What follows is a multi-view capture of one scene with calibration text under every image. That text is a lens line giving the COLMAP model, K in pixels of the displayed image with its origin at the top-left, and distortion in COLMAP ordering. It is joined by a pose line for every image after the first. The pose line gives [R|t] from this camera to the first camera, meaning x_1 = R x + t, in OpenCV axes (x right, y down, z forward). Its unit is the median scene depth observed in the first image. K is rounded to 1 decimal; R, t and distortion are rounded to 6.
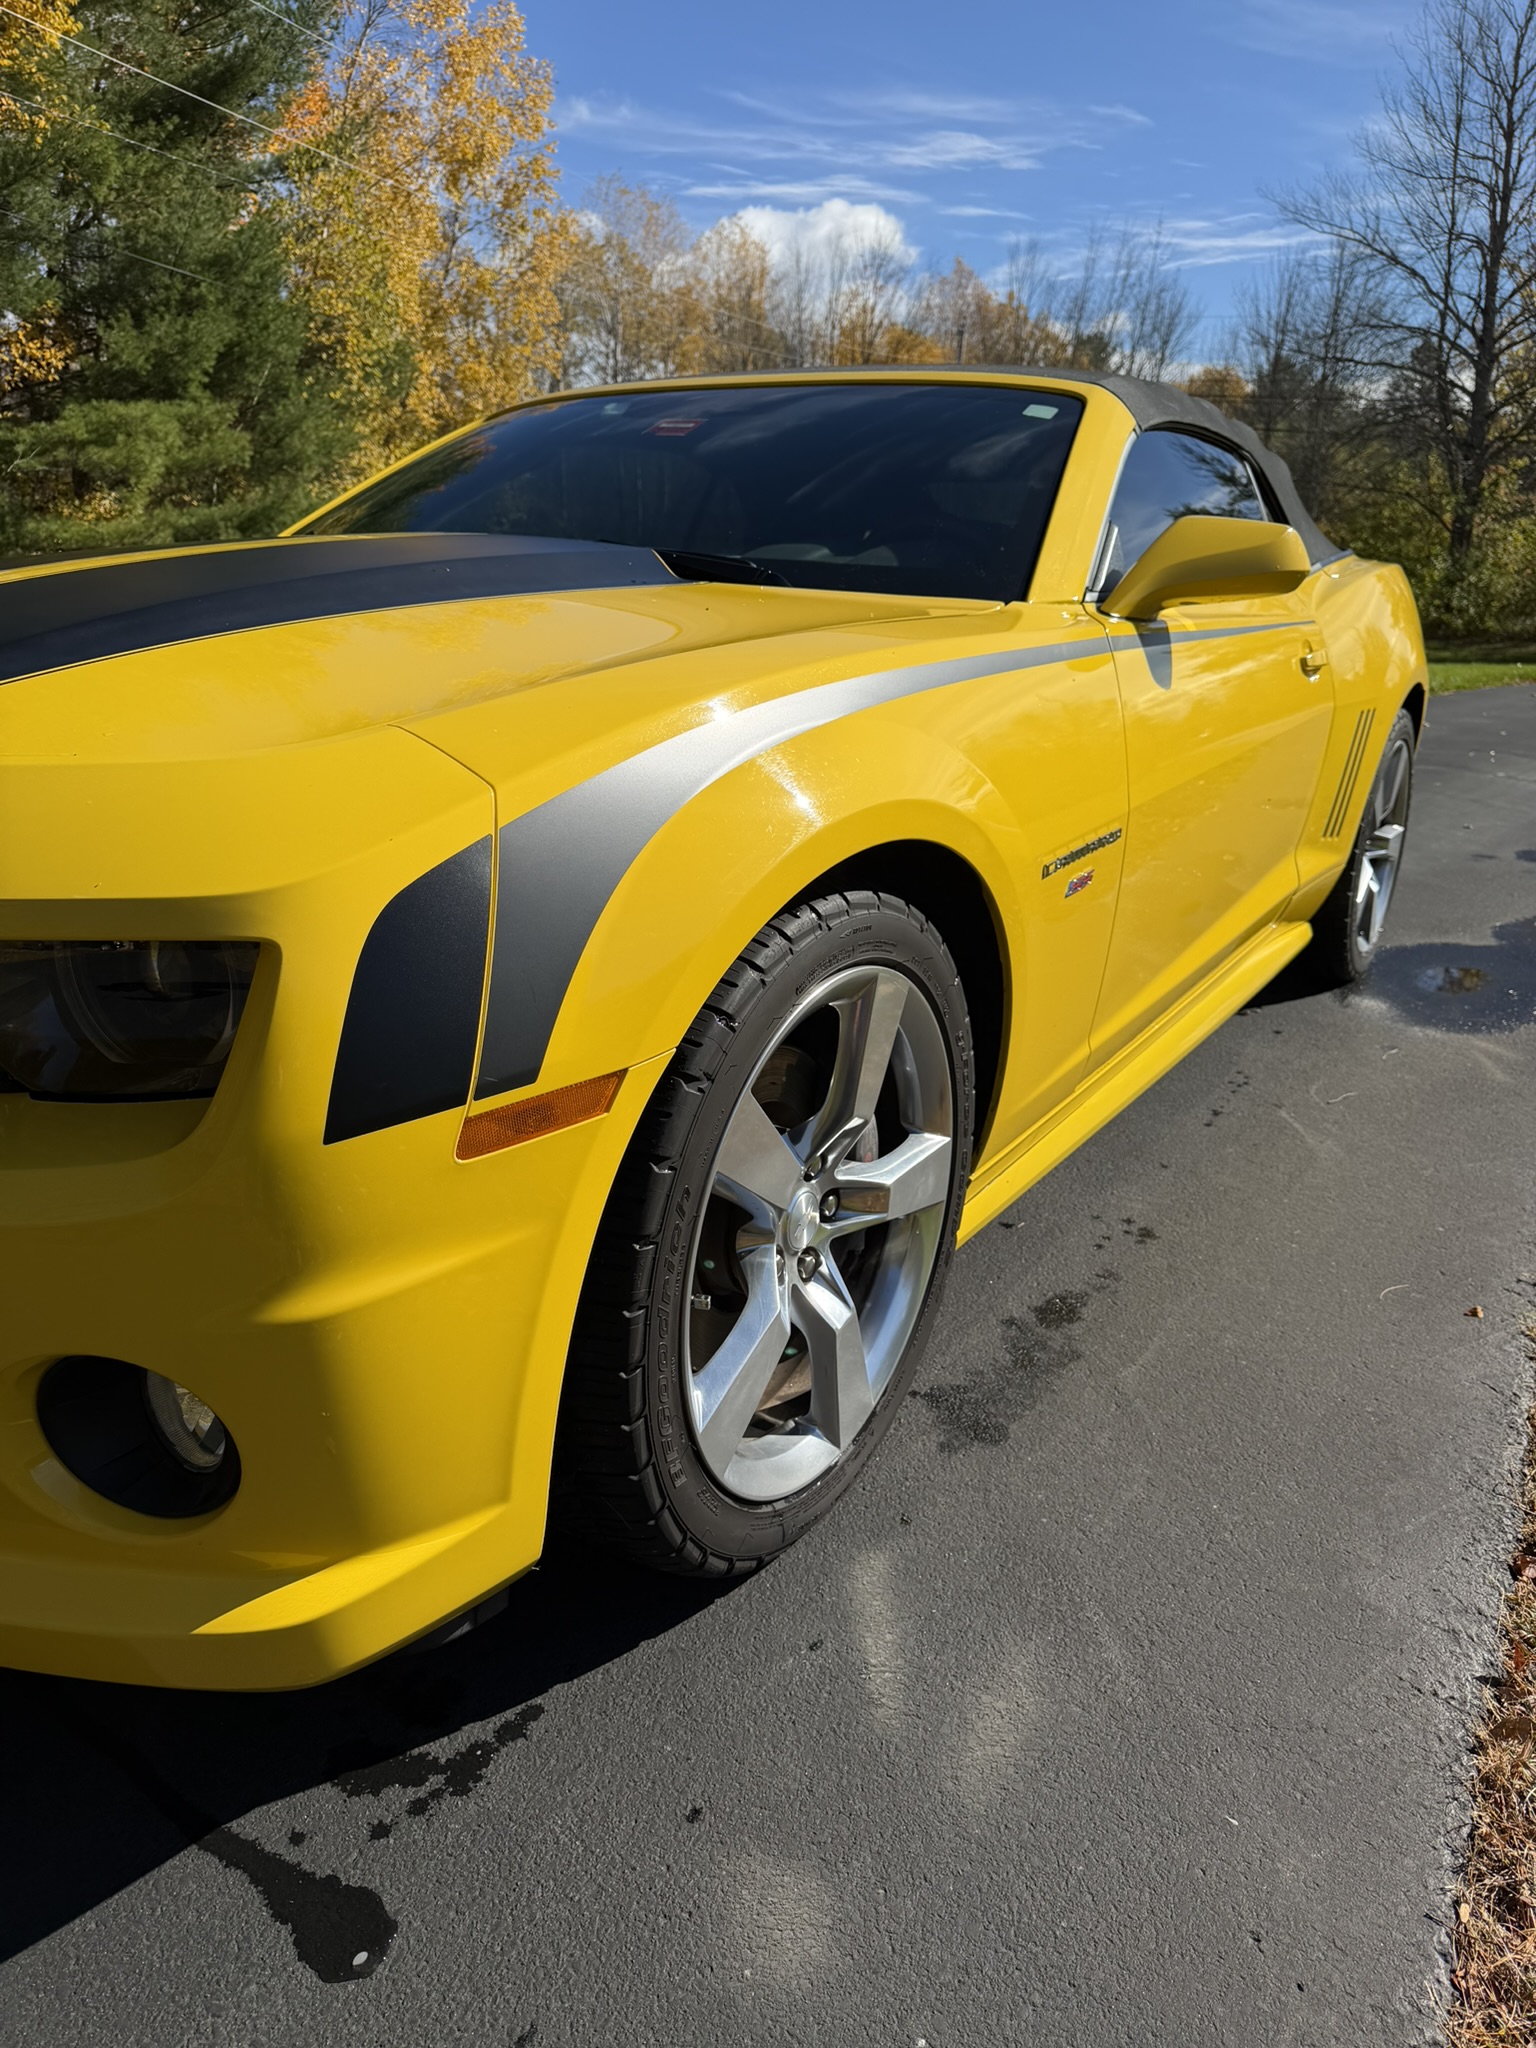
lens RADIAL K [[1455.0, 0, 756.5], [0, 1455.0, 1029.8], [0, 0, 1]] dist [-0.004656, -0.003453]
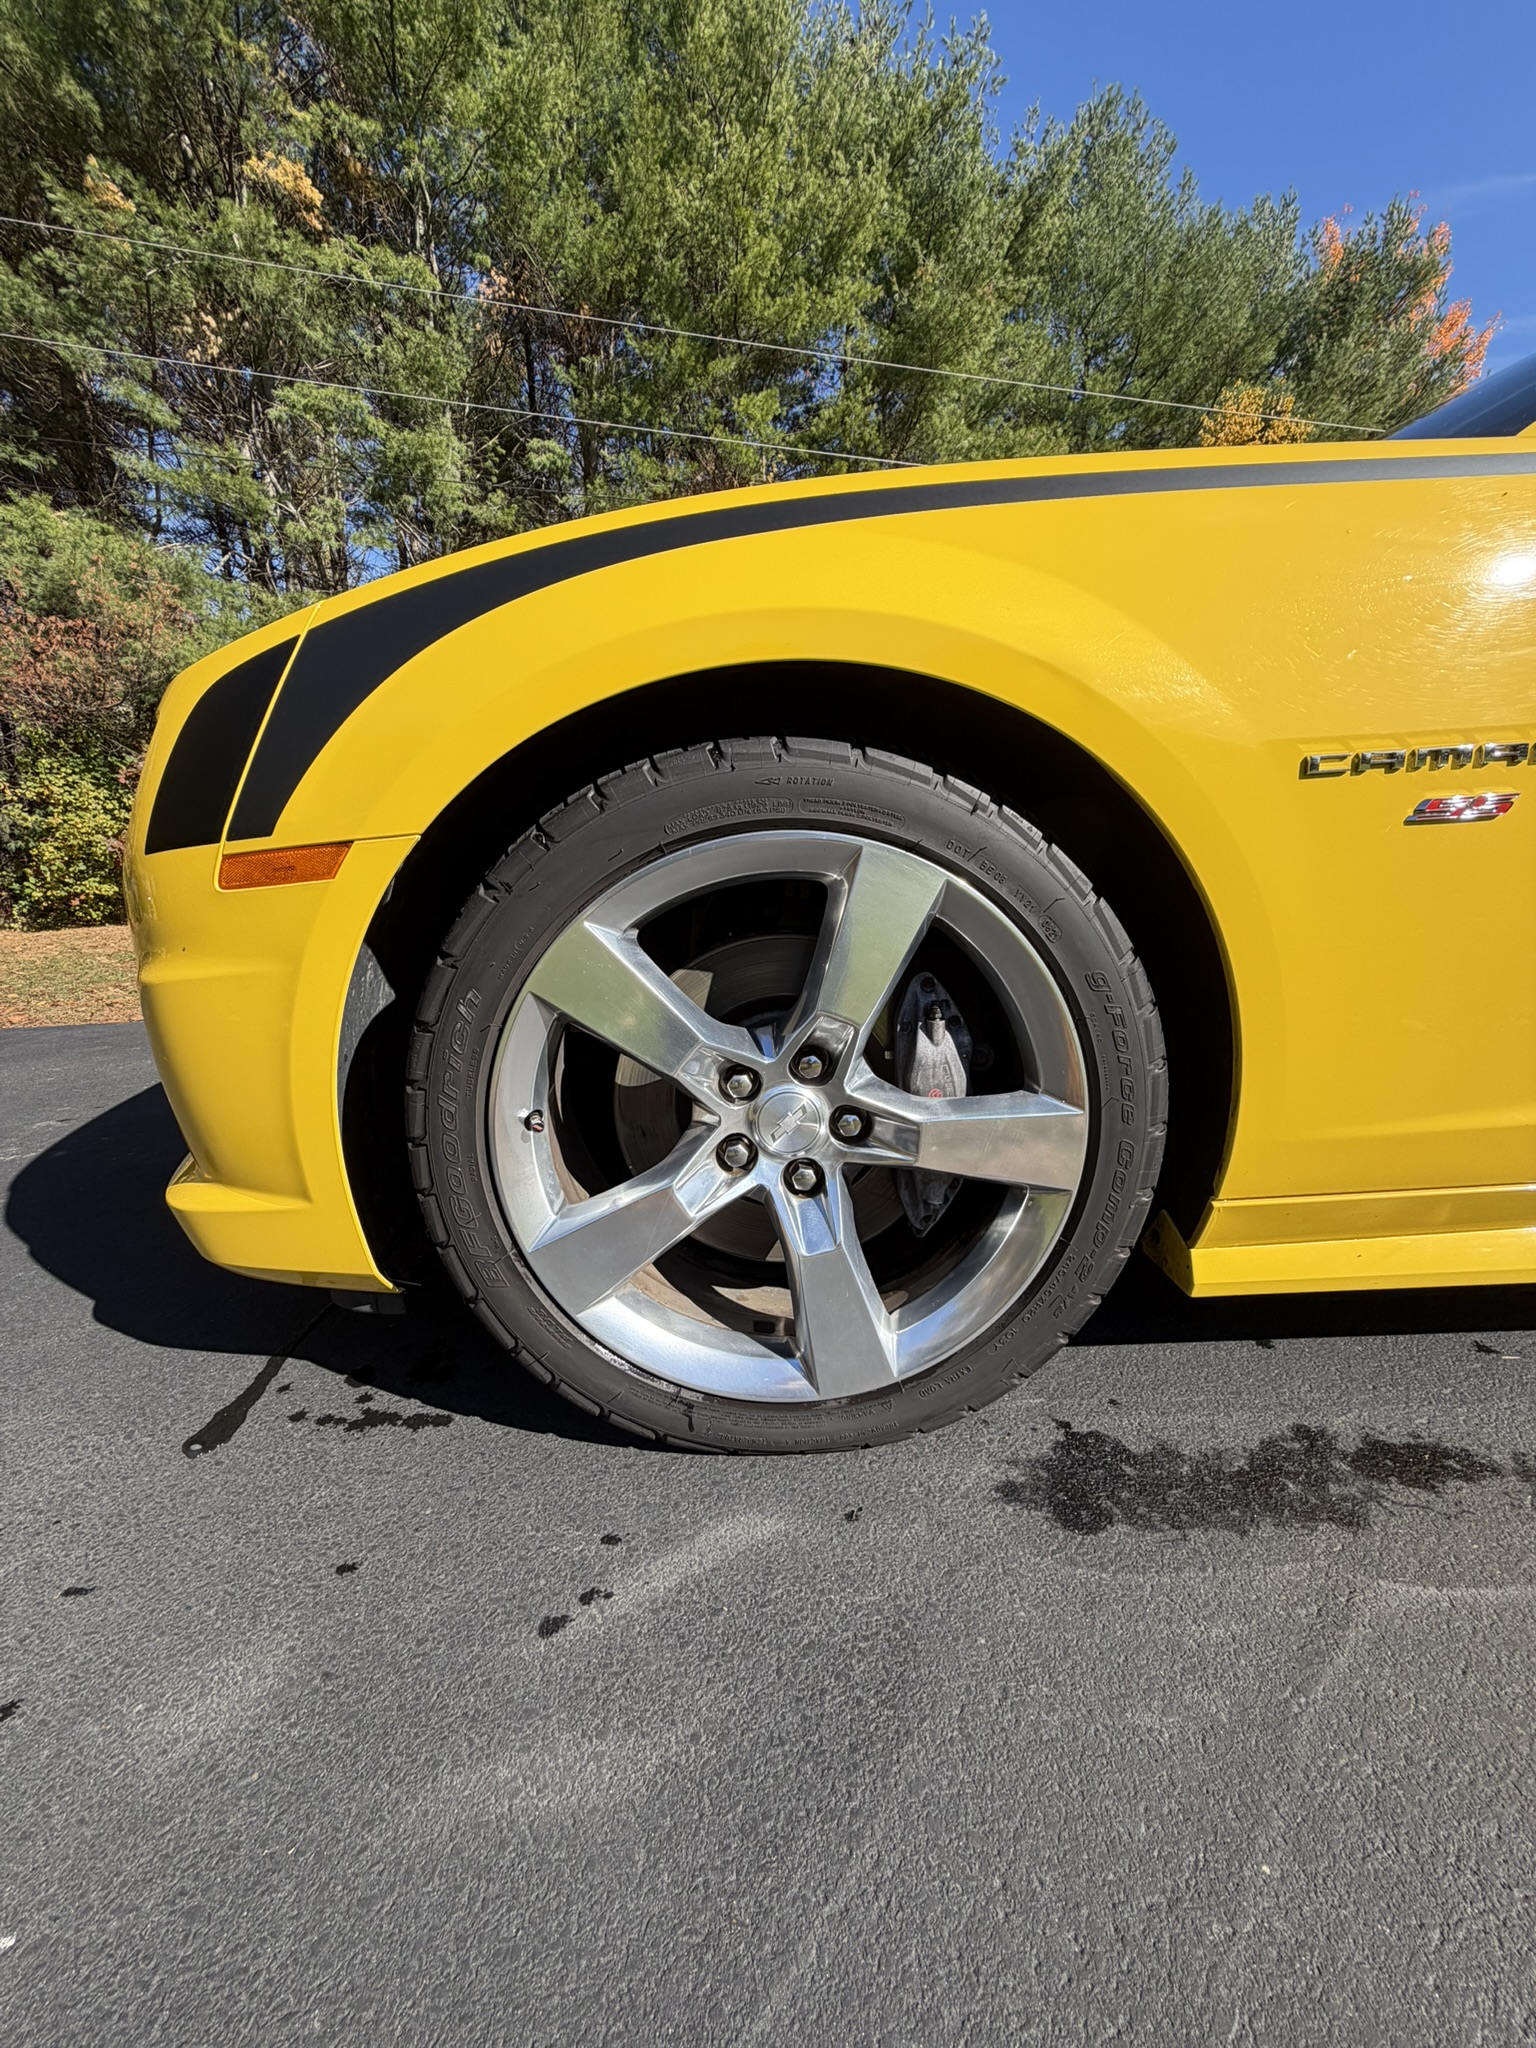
lens RADIAL K [[810.3, 0, 768.0], [0, 810.3, 1024.0], [0, 0, 1]] dist [-0.001276, -0.000087]
pose [[0.551468, 0.147704, -0.821015, 0.508980], [-0.210748, 0.976942, 0.034199, 0.062881], [0.807136, 0.154167, 0.569881, 0.784776]]
